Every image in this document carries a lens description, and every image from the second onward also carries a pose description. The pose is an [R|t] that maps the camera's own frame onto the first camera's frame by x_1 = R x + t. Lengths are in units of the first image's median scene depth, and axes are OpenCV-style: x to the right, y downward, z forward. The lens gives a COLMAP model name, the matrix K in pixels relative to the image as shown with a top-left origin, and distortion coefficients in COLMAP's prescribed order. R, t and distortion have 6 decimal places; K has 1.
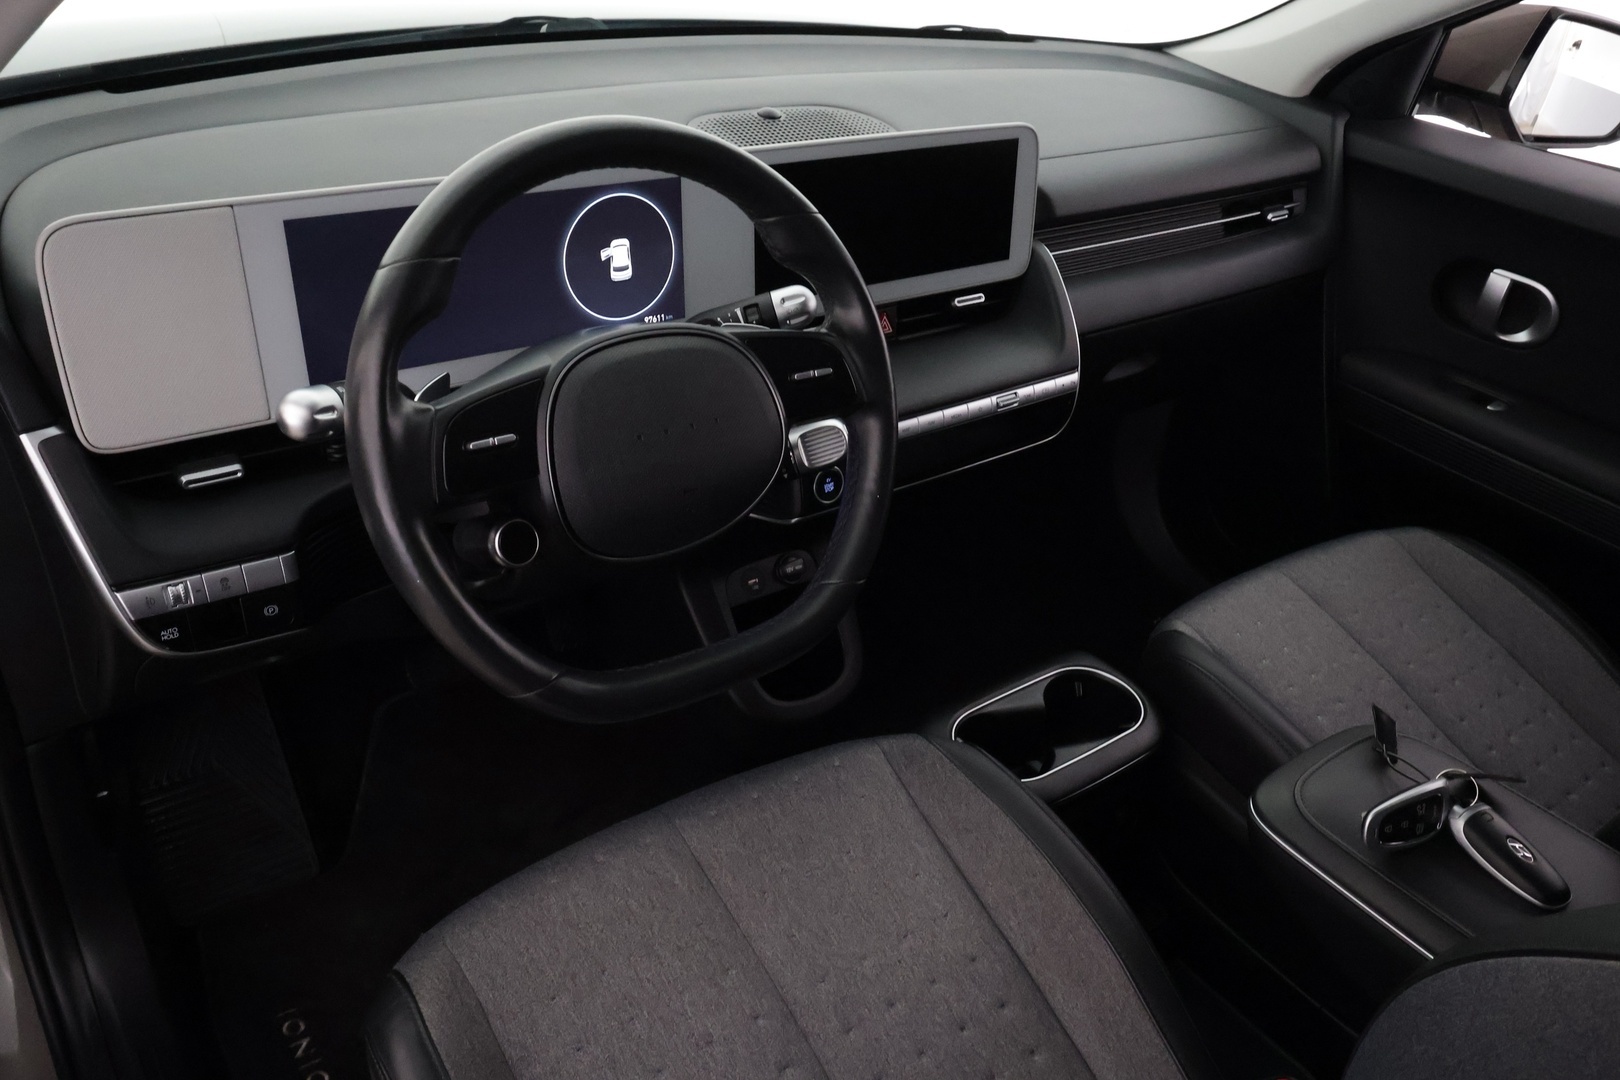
lens RADIAL K [[1362.6, 0, 808.9], [0, 1362.6, 538.2], [0, 0, 1]] dist [-0.003905, -0.018937]
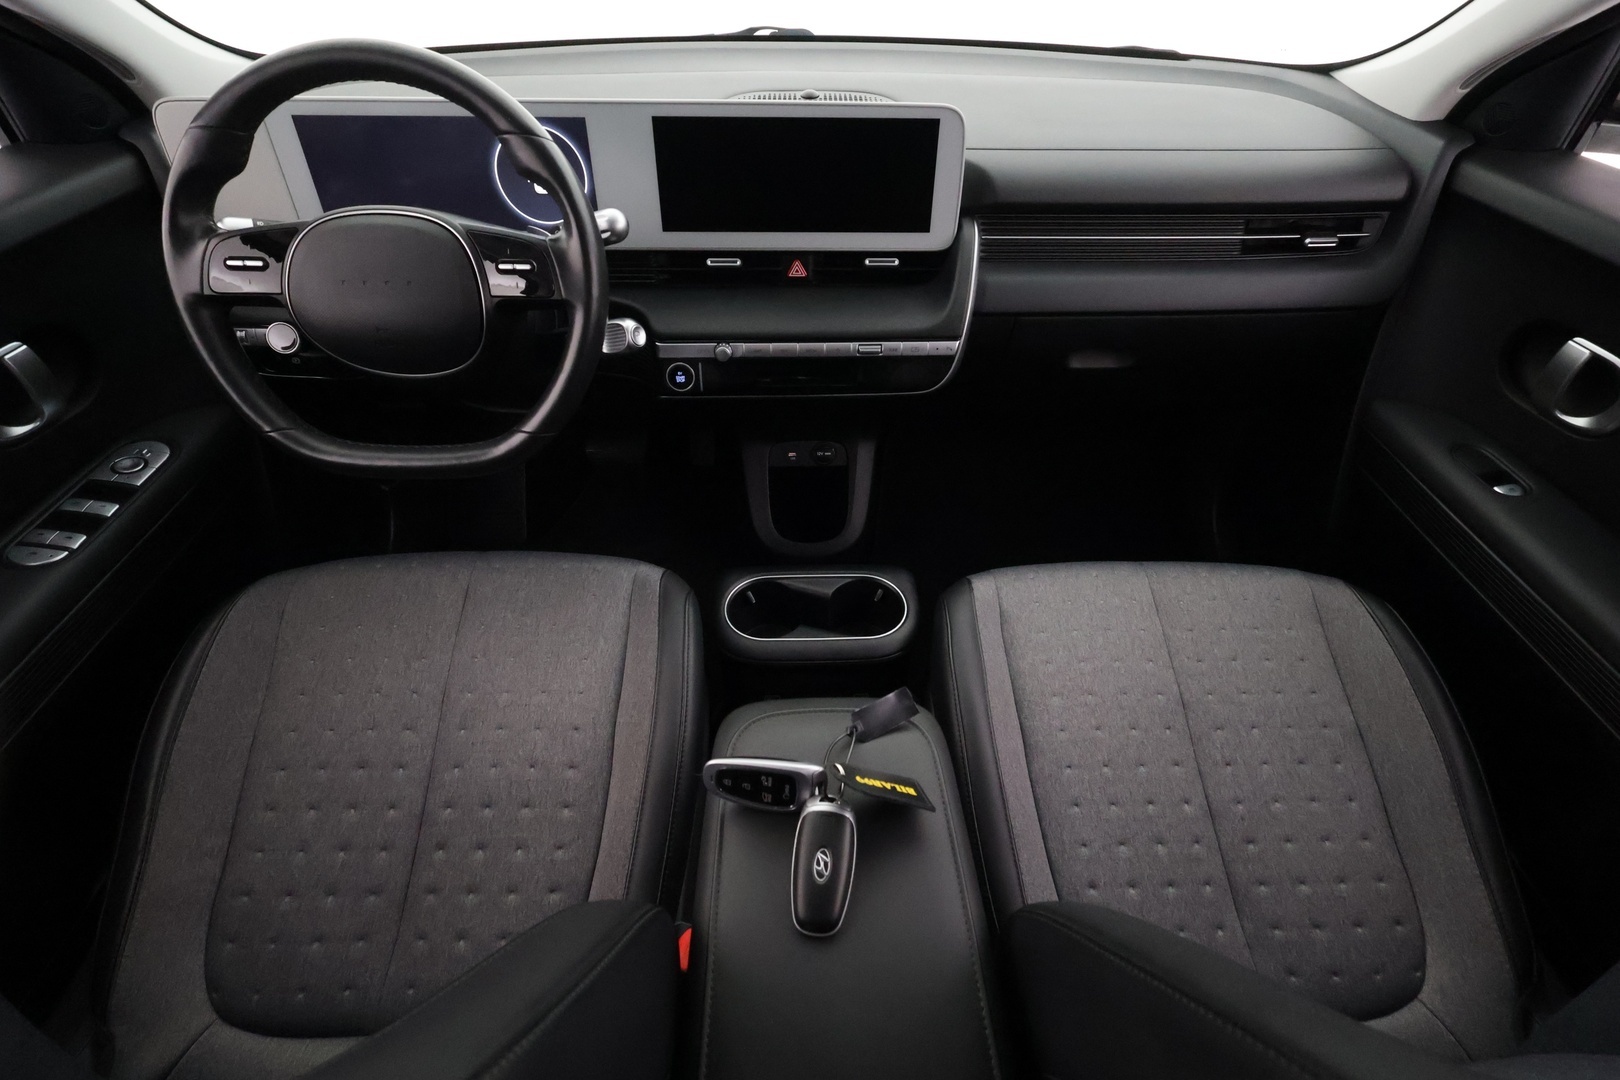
lens RADIAL K [[787.6, 0, 815.3], [0, 787.6, 551.6], [0, 0, 1]] dist [0.000885, -0.003799]
pose [[0.796122, 0.327866, -0.508619, 0.428929], [-0.247088, 0.943371, 0.221358, -0.061131], [0.552393, -0.050554, 0.832050, 0.315132]]
